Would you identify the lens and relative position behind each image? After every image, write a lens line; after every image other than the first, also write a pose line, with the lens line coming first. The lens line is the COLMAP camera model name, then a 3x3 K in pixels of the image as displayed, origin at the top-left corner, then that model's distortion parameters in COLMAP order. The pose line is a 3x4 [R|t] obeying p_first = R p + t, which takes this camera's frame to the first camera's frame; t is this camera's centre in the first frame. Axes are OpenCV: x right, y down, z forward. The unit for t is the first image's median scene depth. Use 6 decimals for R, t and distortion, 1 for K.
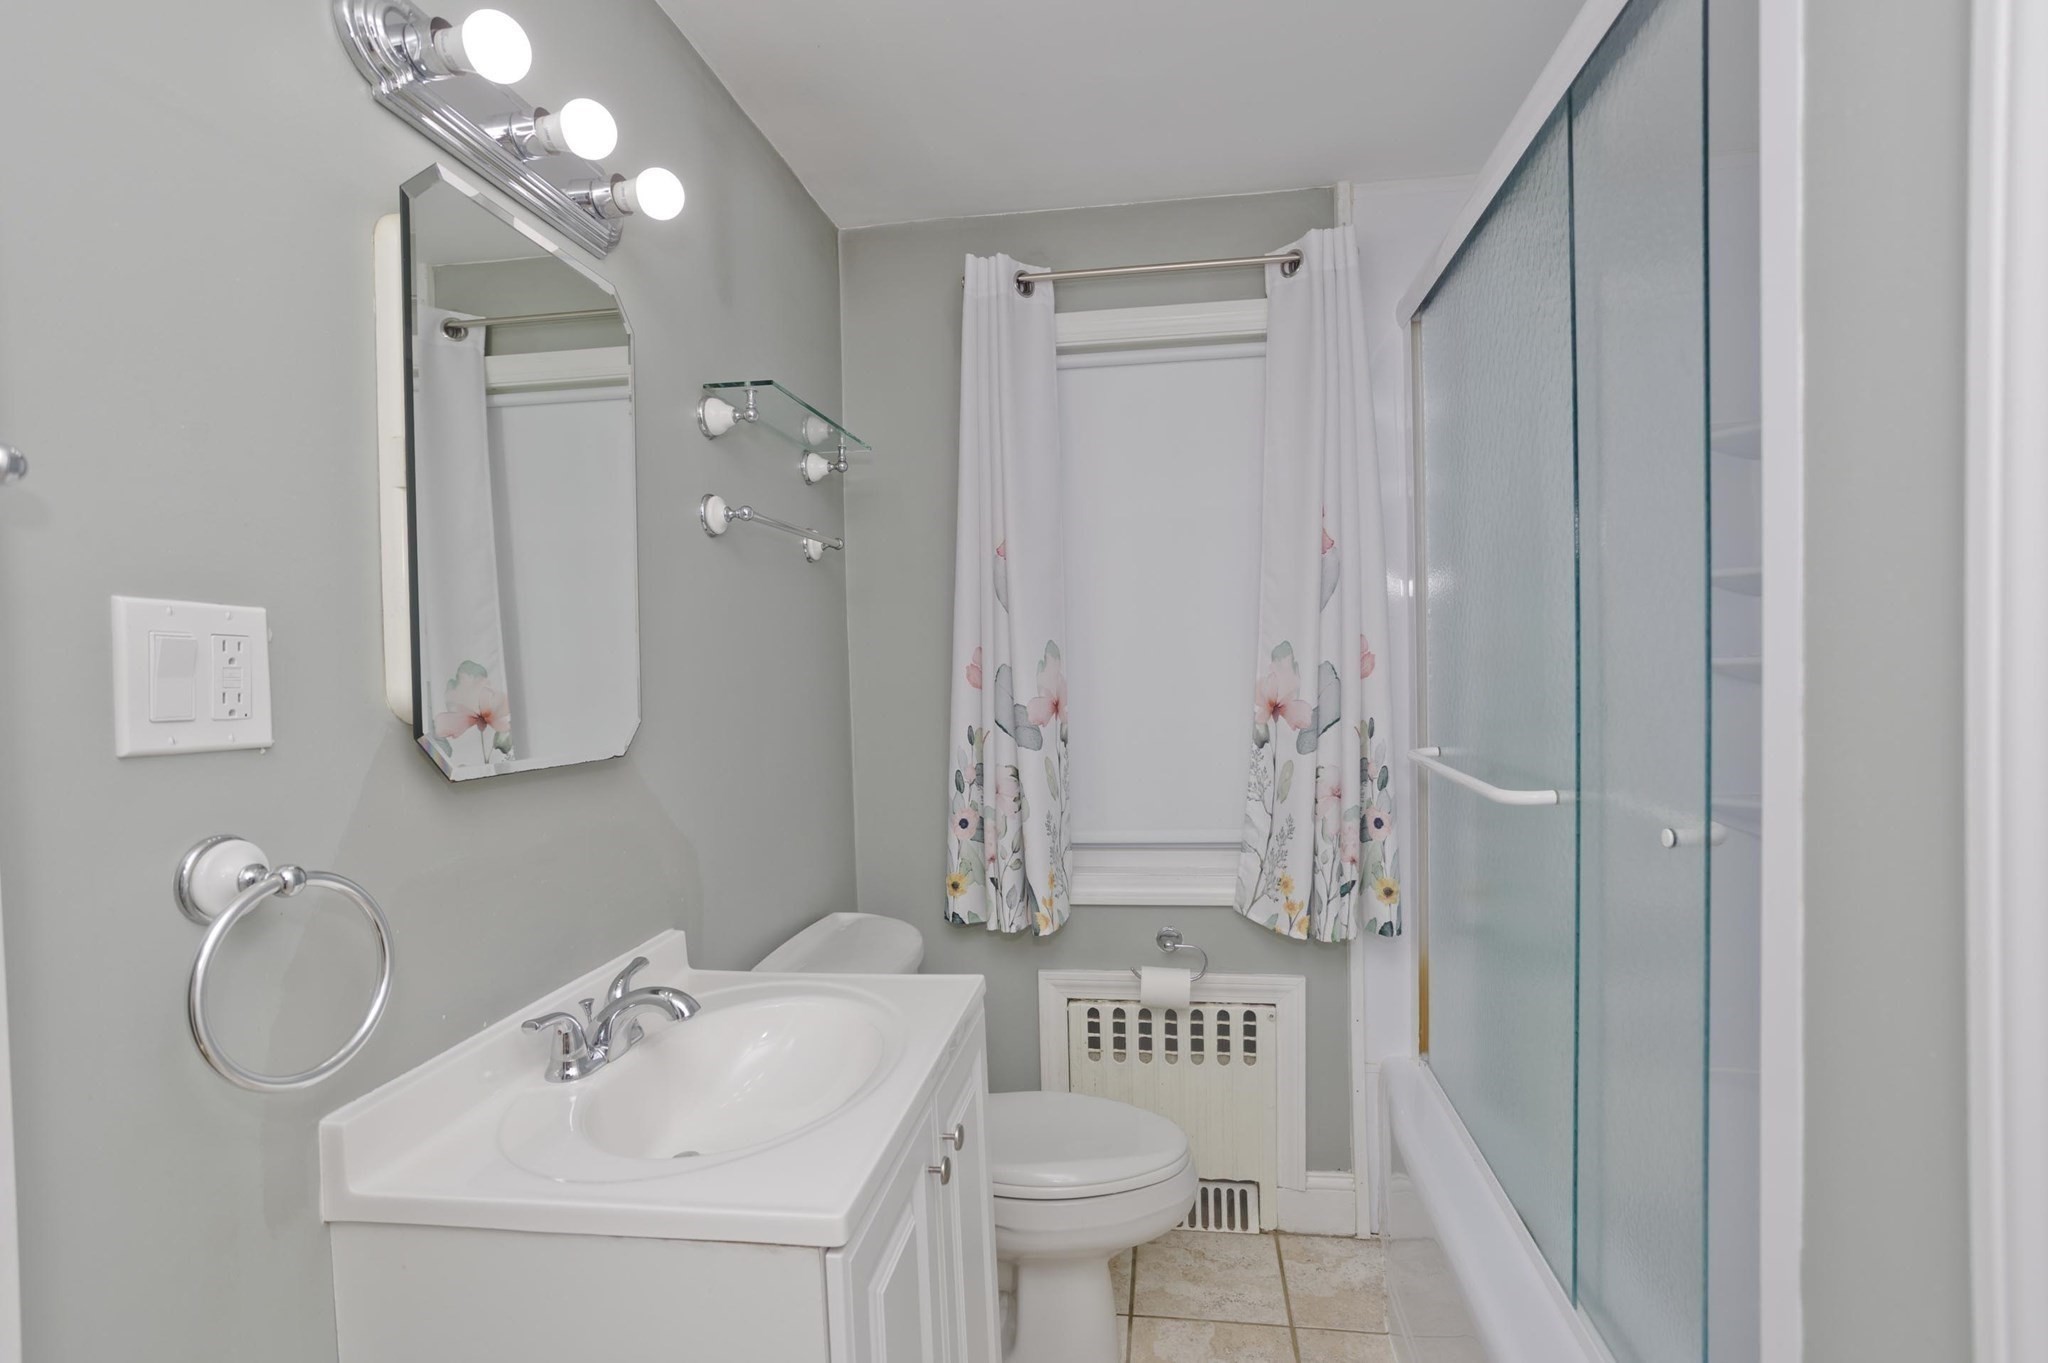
lens RADIAL K [[1017.8, 0, 1043.2], [0, 1017.8, 674.9], [0, 0, 1]] dist [-0.037082, 0.026313]
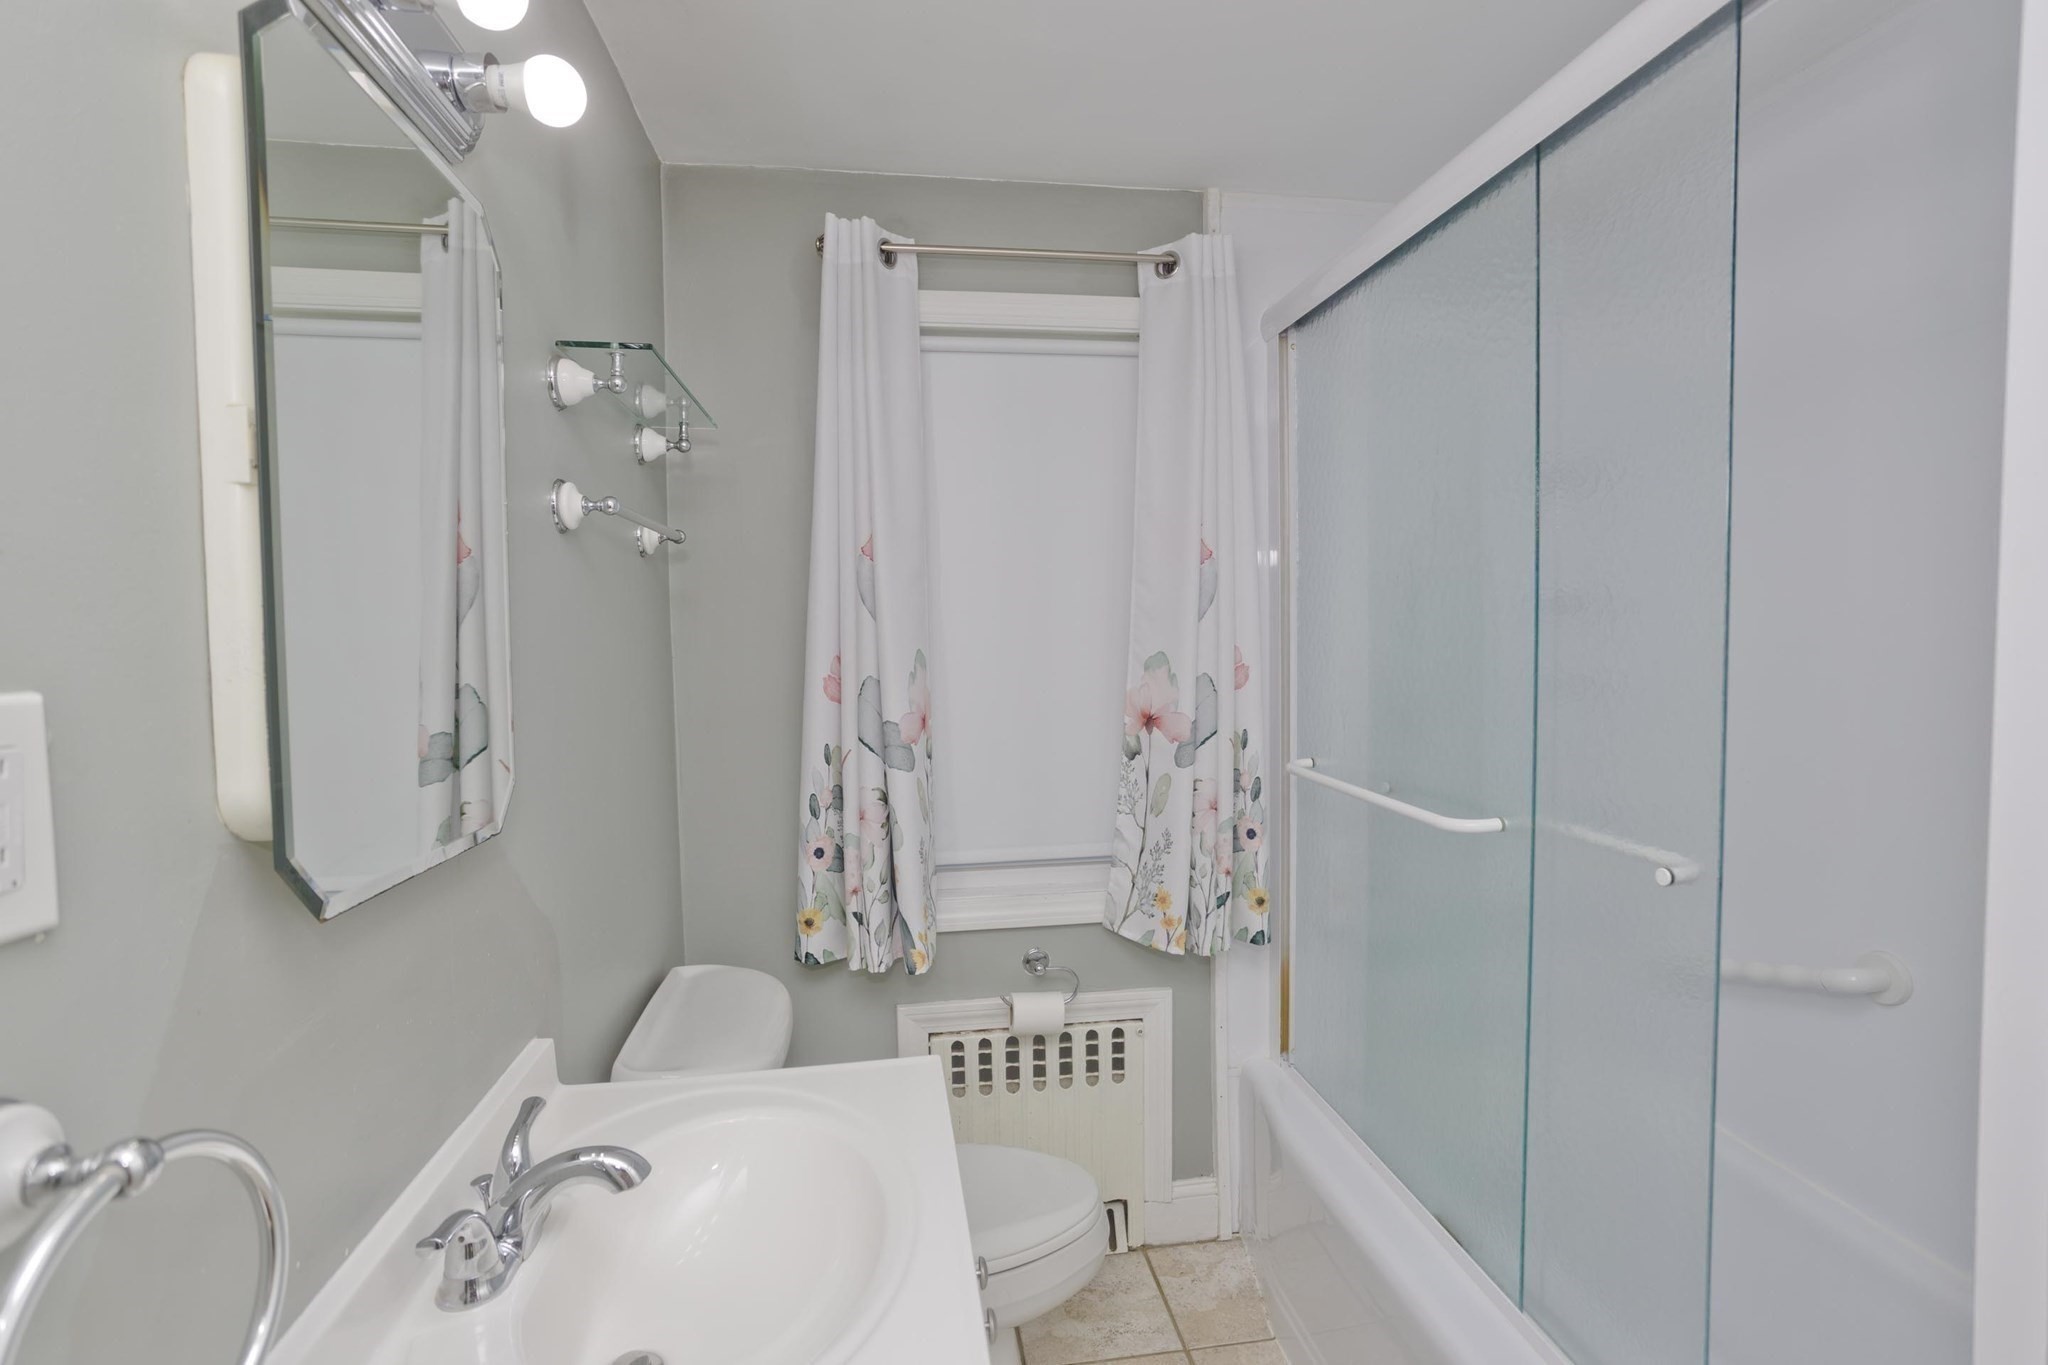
lens RADIAL K [[1031.5, 0, 1132.3], [0, 1031.5, 680.2], [0, 0, 1]] dist [-0.038515, 0.026354]
pose [[0.954818, -0.000532, 0.297190, -0.084633], [-0.004217, 0.999873, 0.015339, -0.021186], [-0.297160, -0.015899, 0.954695, 0.058858]]
